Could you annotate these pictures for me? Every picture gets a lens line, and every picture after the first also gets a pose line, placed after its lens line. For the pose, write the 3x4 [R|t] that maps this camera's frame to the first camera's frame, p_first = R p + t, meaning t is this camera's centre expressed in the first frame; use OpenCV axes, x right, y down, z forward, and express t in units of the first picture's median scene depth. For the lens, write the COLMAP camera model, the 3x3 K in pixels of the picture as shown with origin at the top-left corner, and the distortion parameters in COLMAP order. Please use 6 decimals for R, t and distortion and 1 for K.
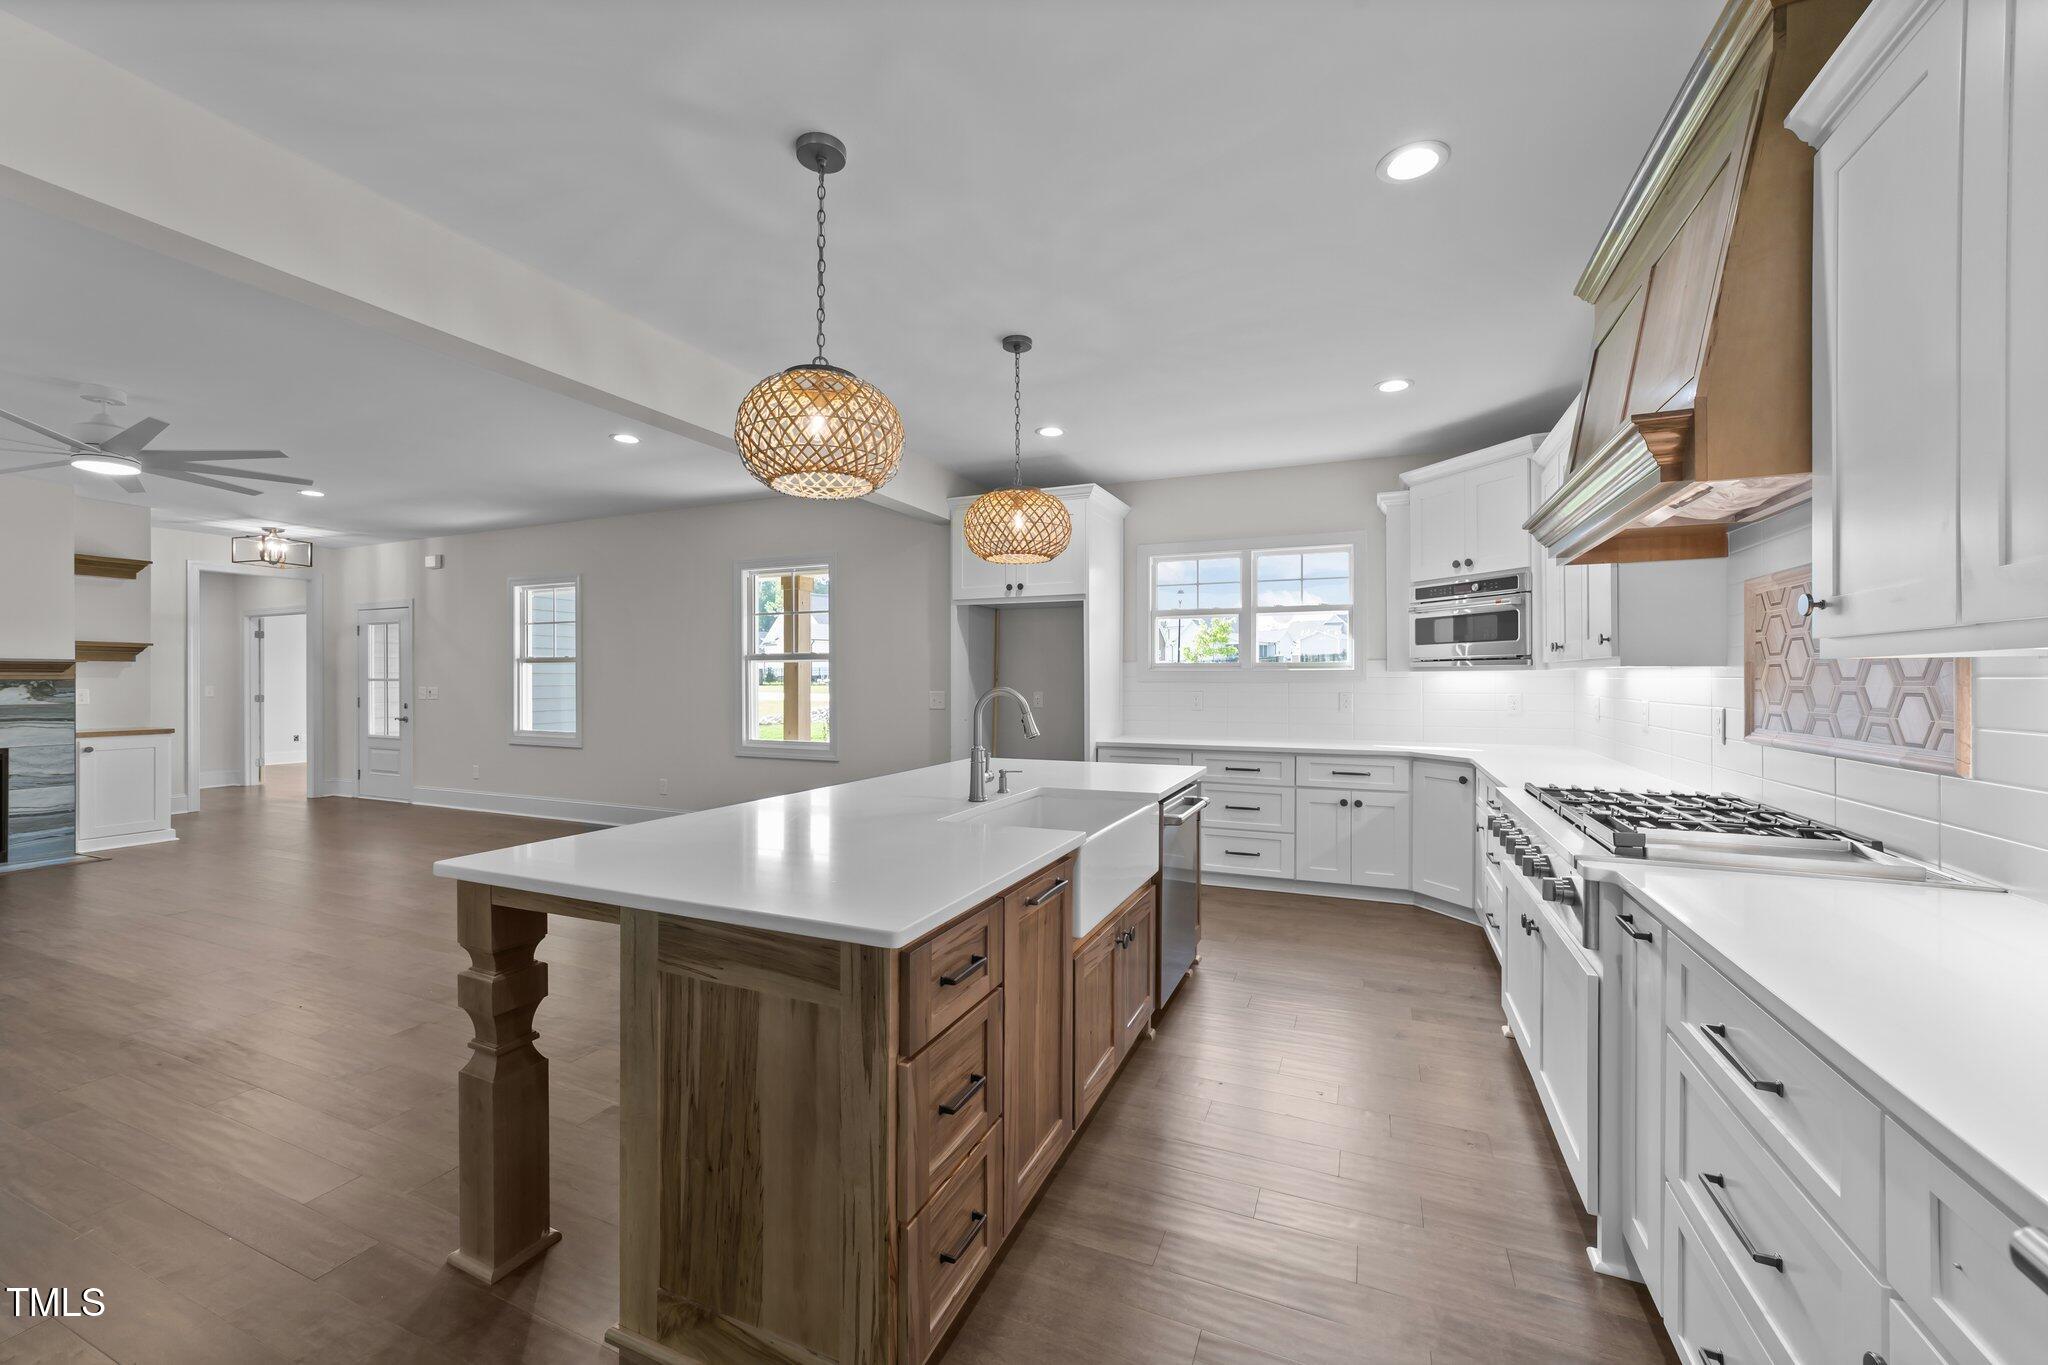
lens RADIAL K [[794.2, 0, 1031.2], [0, 794.2, 681.7], [0, 0, 1]] dist [-0.016174, 0.007935]
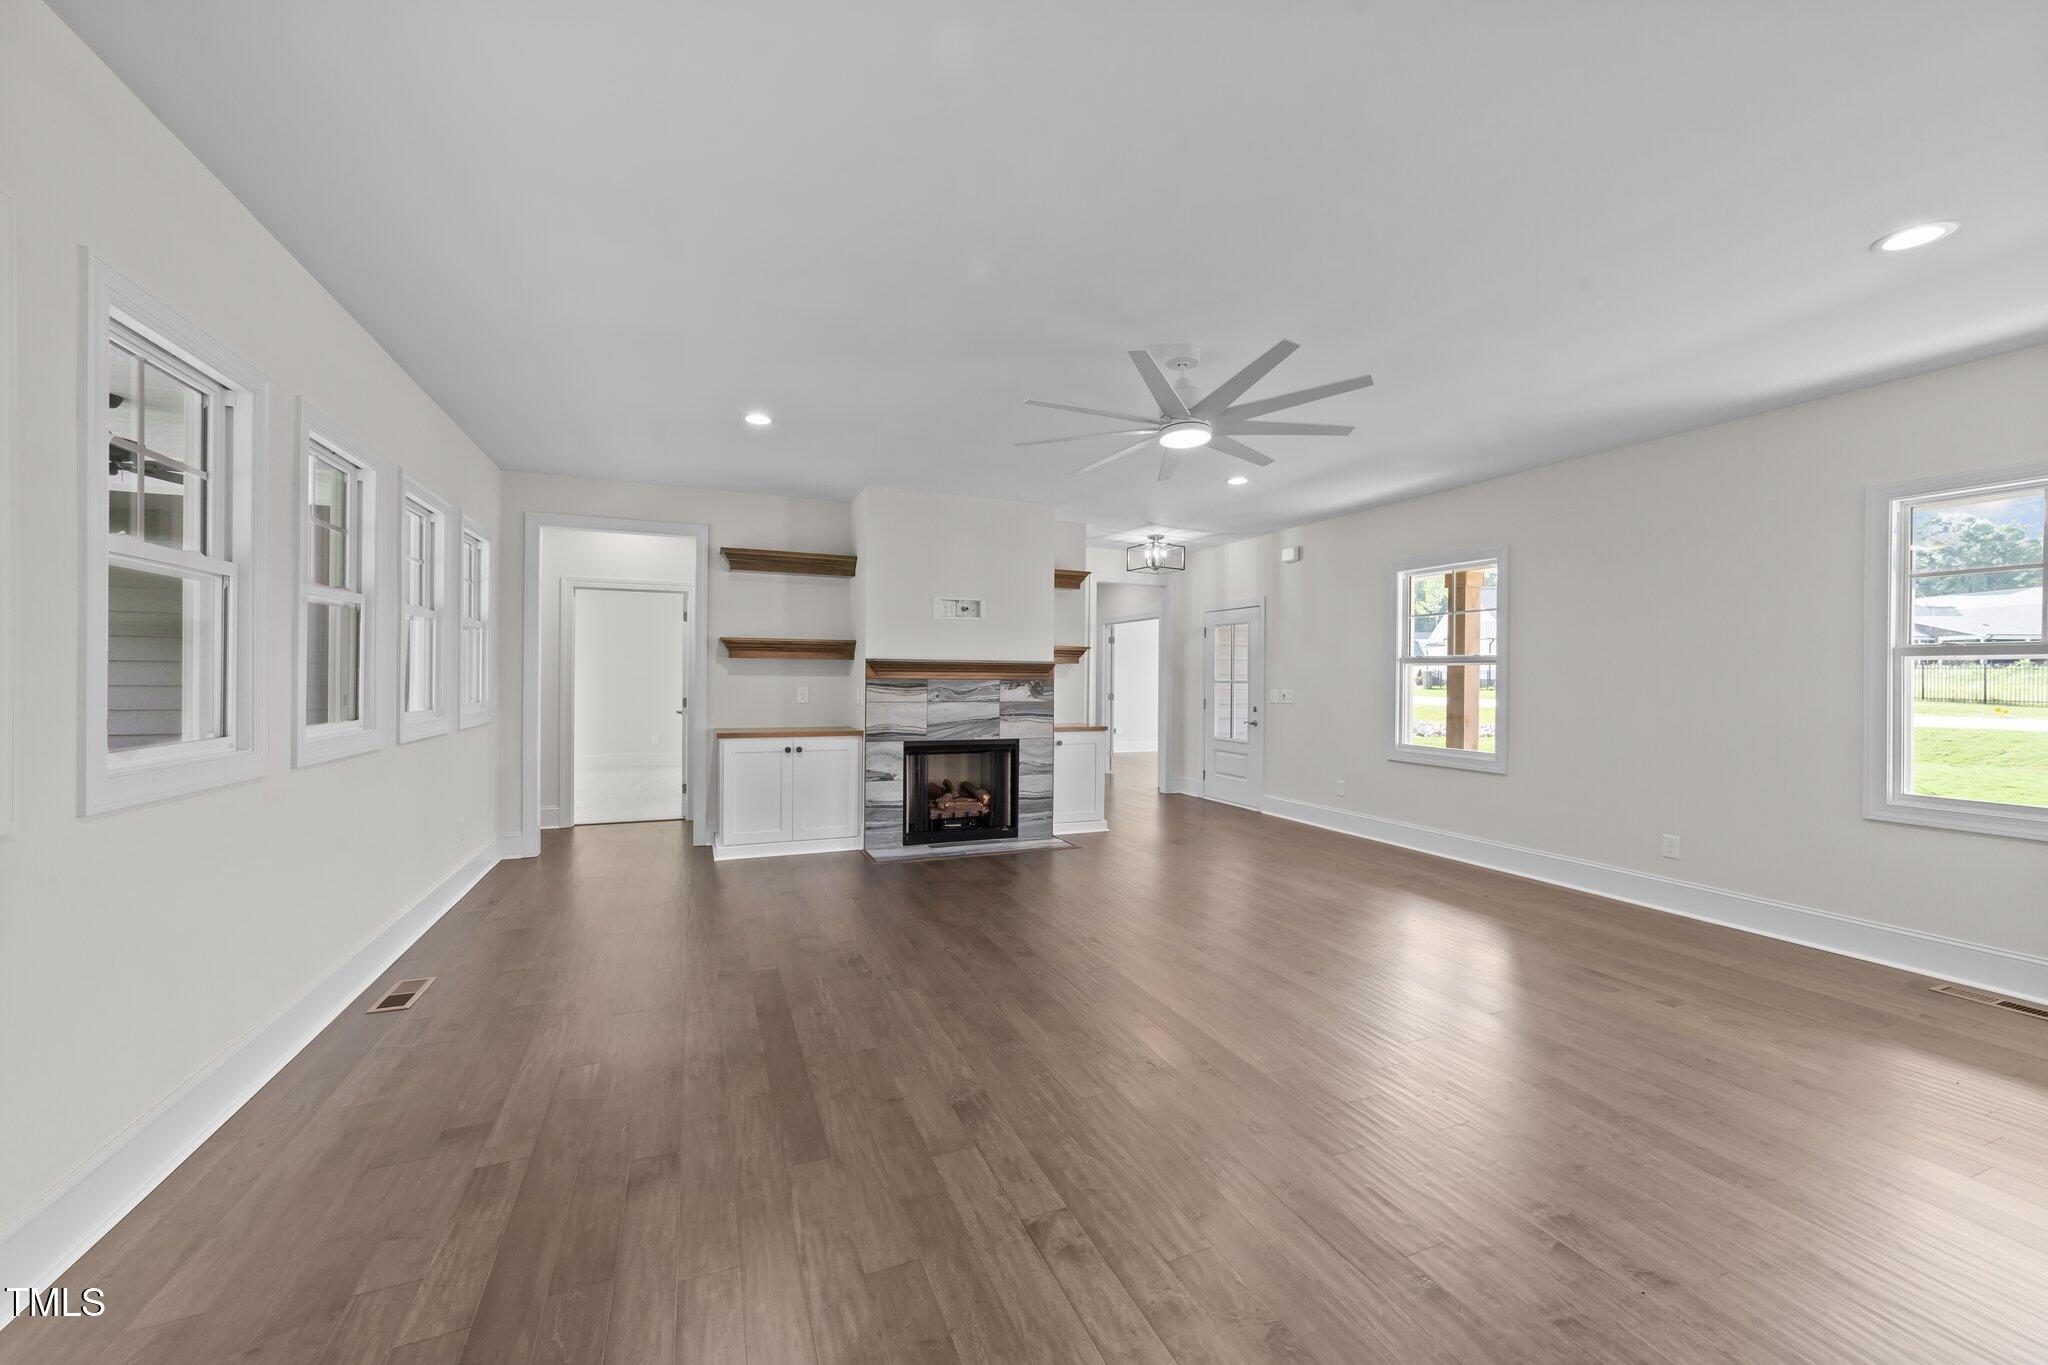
lens RADIAL K [[794.2, 0, 1028.8], [0, 794.2, 676.9], [0, 0, 1]] dist [-0.016174, 0.007935]
pose [[0.719733, 0.006634, -0.694219, -0.459390], [-0.013564, 0.999898, -0.004508, -0.001173], [0.694119, 0.012661, 0.719749, 0.167863]]
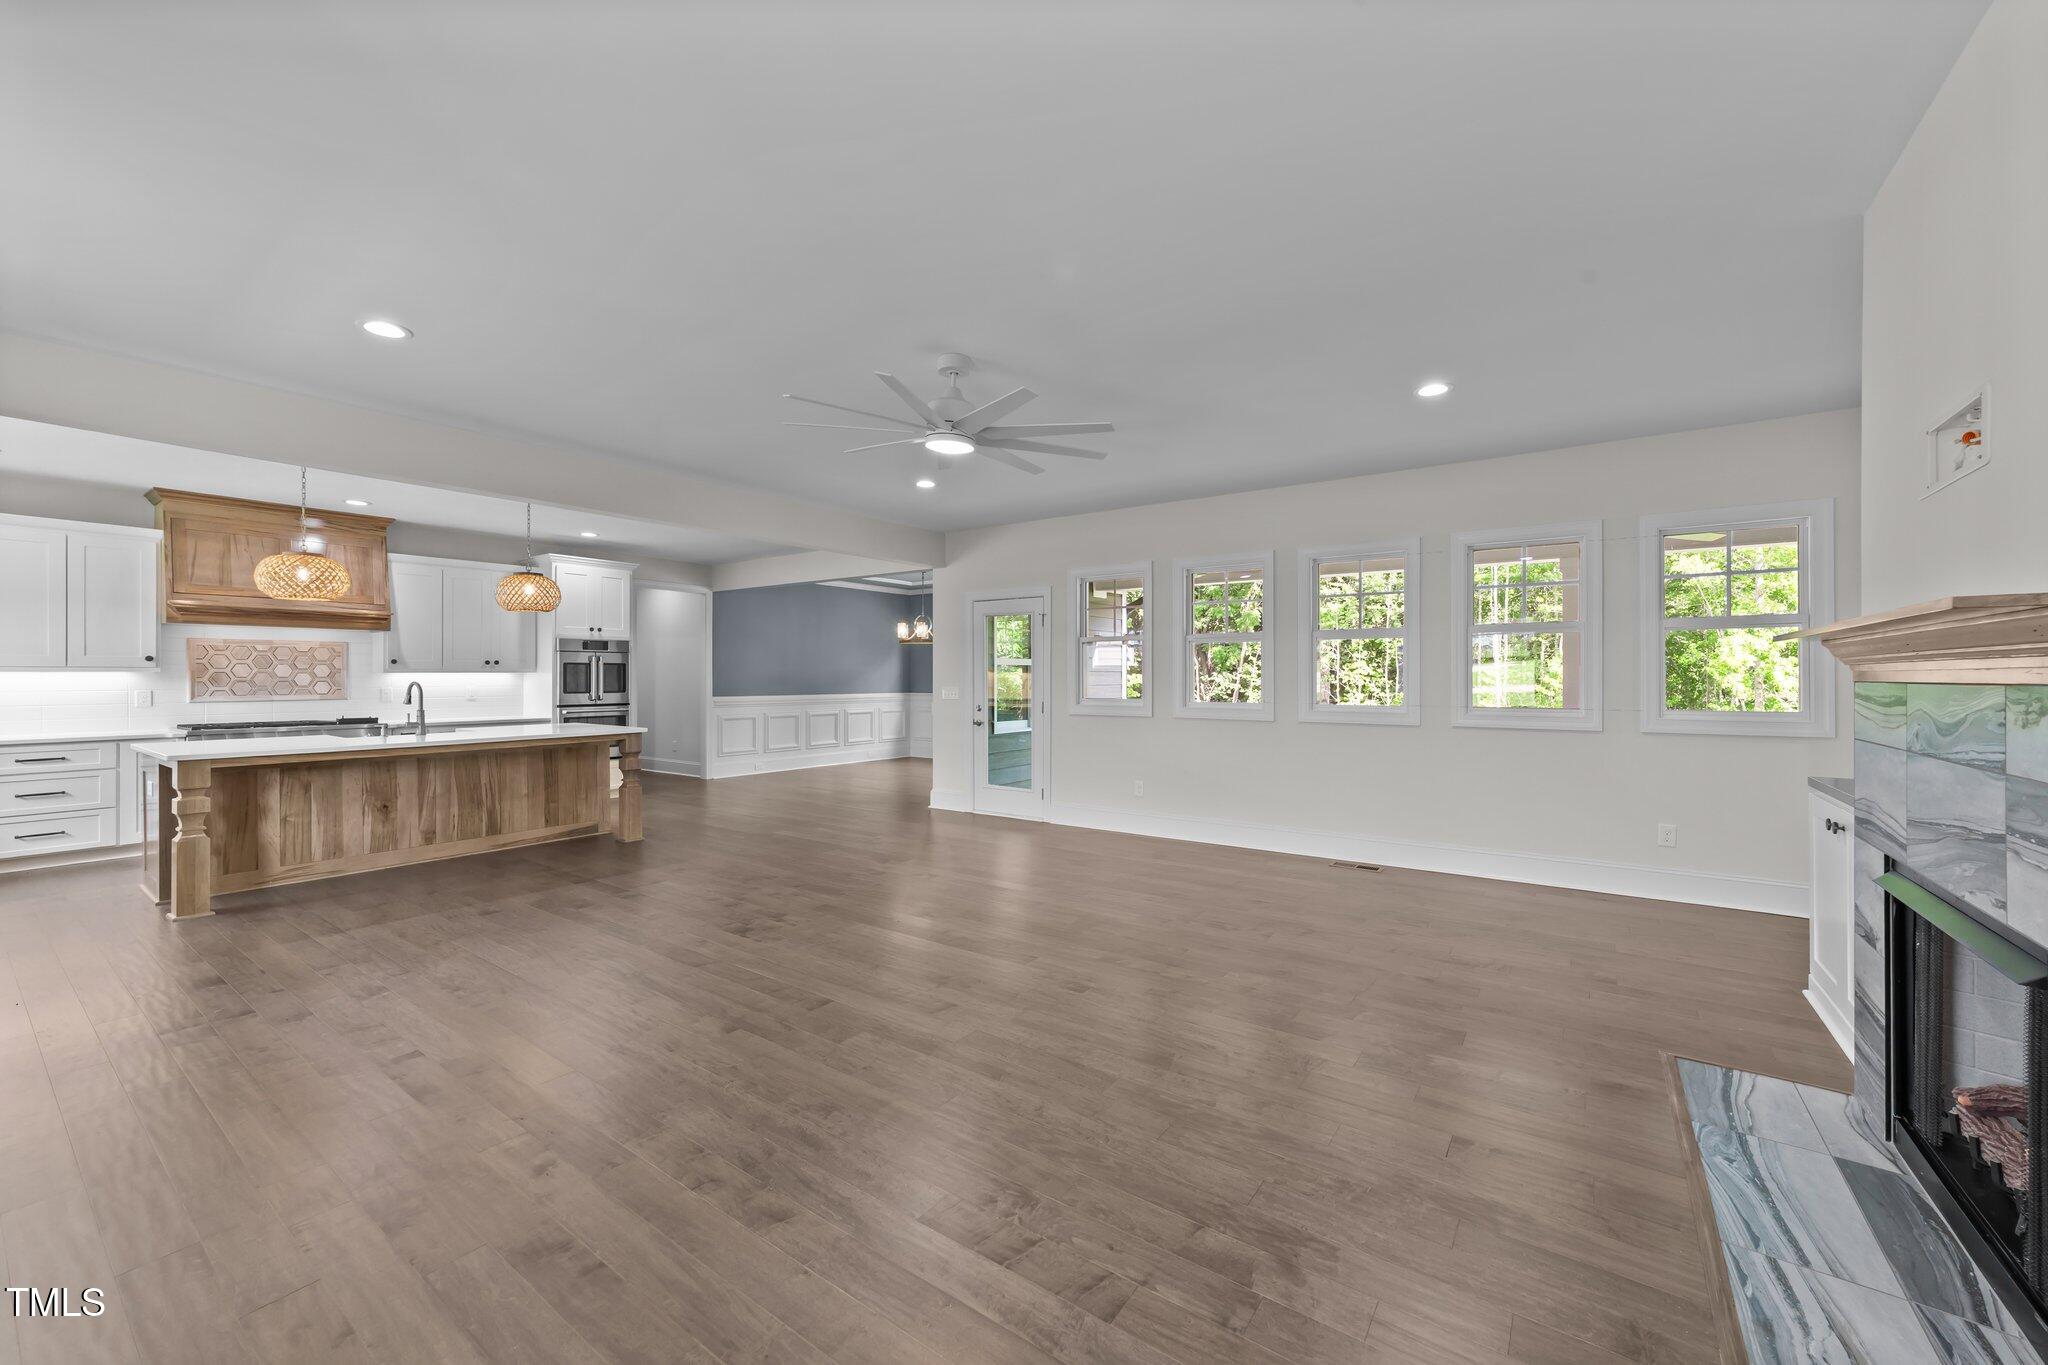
lens RADIAL K [[794.2, 0, 1033.0], [0, 794.2, 675.7], [0, 0, 1]] dist [-0.016174, 0.007935]
pose [[-0.978375, 0.000317, 0.206839, -0.976867], [0.001072, 0.999993, 0.003537, -0.006819], [-0.206836, 0.003682, -0.978369, 1.263209]]
